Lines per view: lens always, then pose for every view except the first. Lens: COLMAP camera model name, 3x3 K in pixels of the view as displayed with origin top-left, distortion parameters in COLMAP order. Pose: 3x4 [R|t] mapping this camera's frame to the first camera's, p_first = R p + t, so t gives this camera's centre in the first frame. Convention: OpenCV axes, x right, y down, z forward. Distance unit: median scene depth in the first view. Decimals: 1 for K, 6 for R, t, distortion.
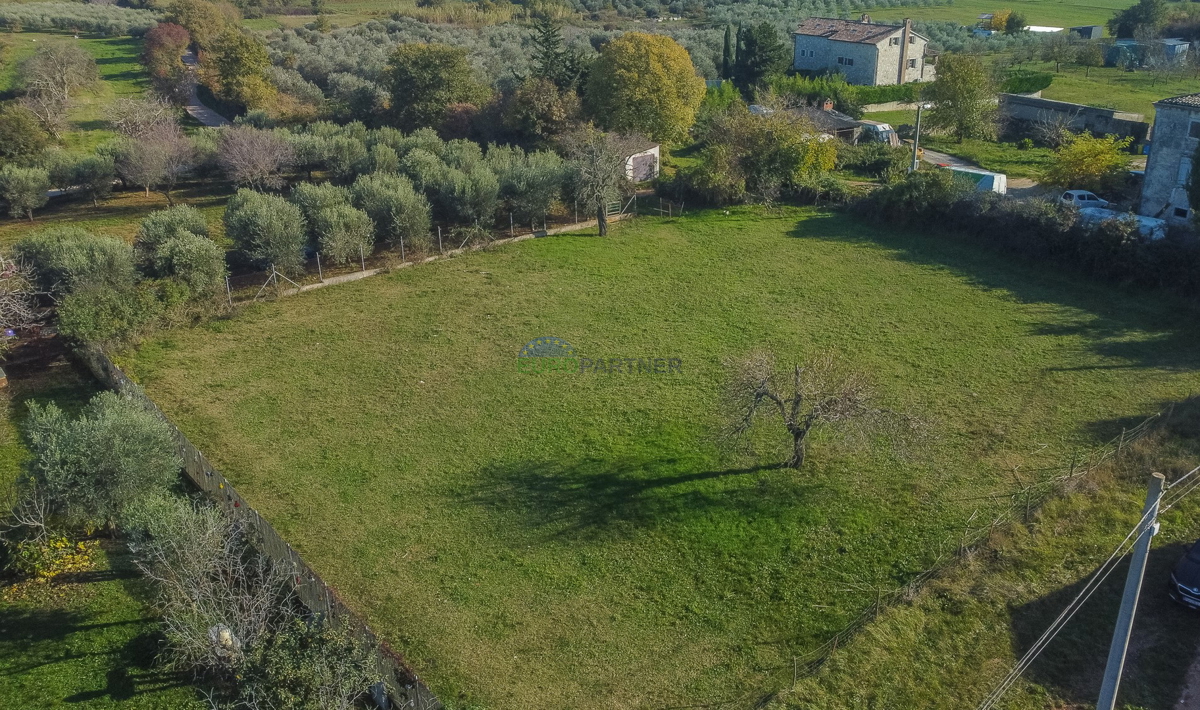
lens RADIAL K [[969.6, 0, 644.5], [0, 969.6, 347.8], [0, 0, 1]] dist [0.014258, -0.013048]
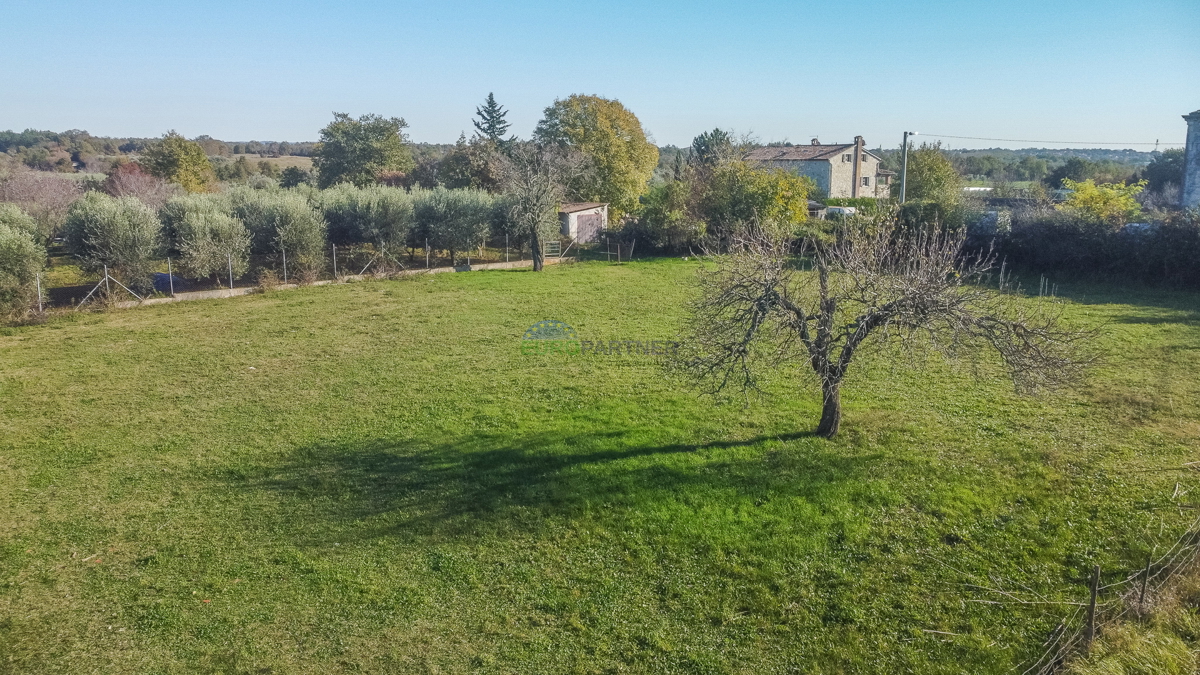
lens RADIAL K [[901.8, 0, 603.2], [0, 901.8, 337.6], [0, 0, 1]] dist [0.007696, -0.002640]
pose [[0.999993, 0.002015, 0.003068, 0.019202], [-0.001345, 0.978822, -0.204708, 0.173648], [-0.003415, 0.204702, 0.978818, 0.448657]]
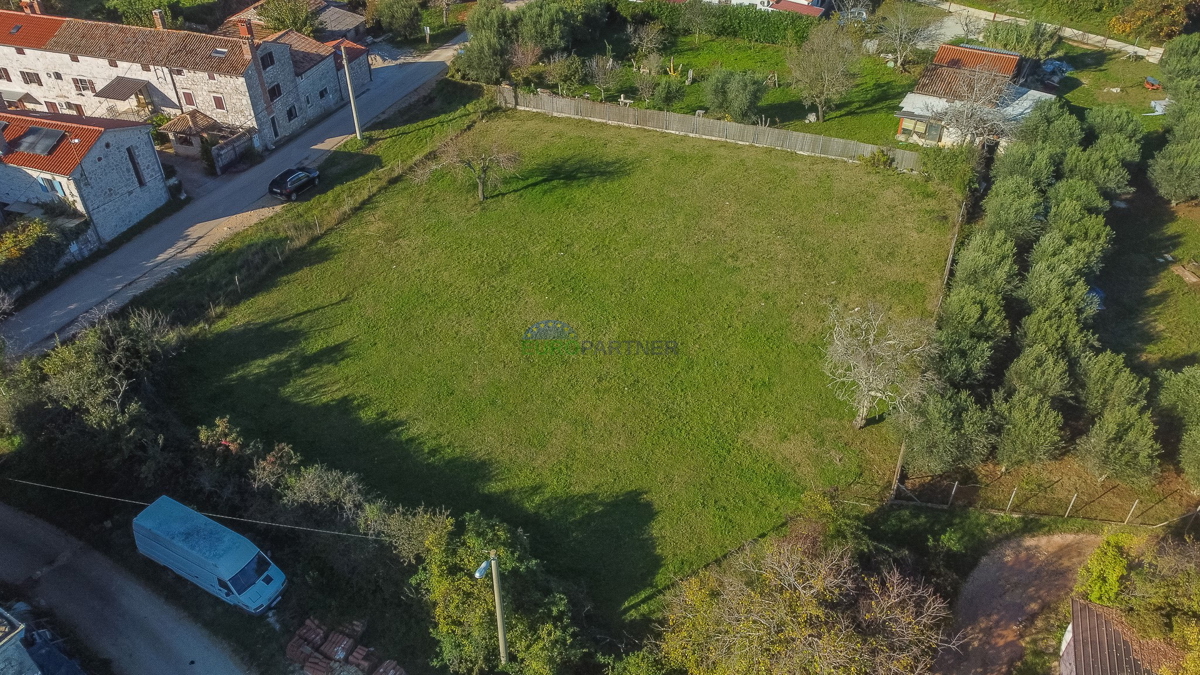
lens RADIAL K [[901.8, 0, 604.7], [0, 901.8, 336.6], [0, 0, 1]] dist [0.007696, -0.002640]
pose [[-0.886066, 0.285611, -0.365122, 0.676195], [-0.180899, 0.512158, 0.839625, -1.293009], [0.426806, 0.810013, -0.402139, 2.039606]]
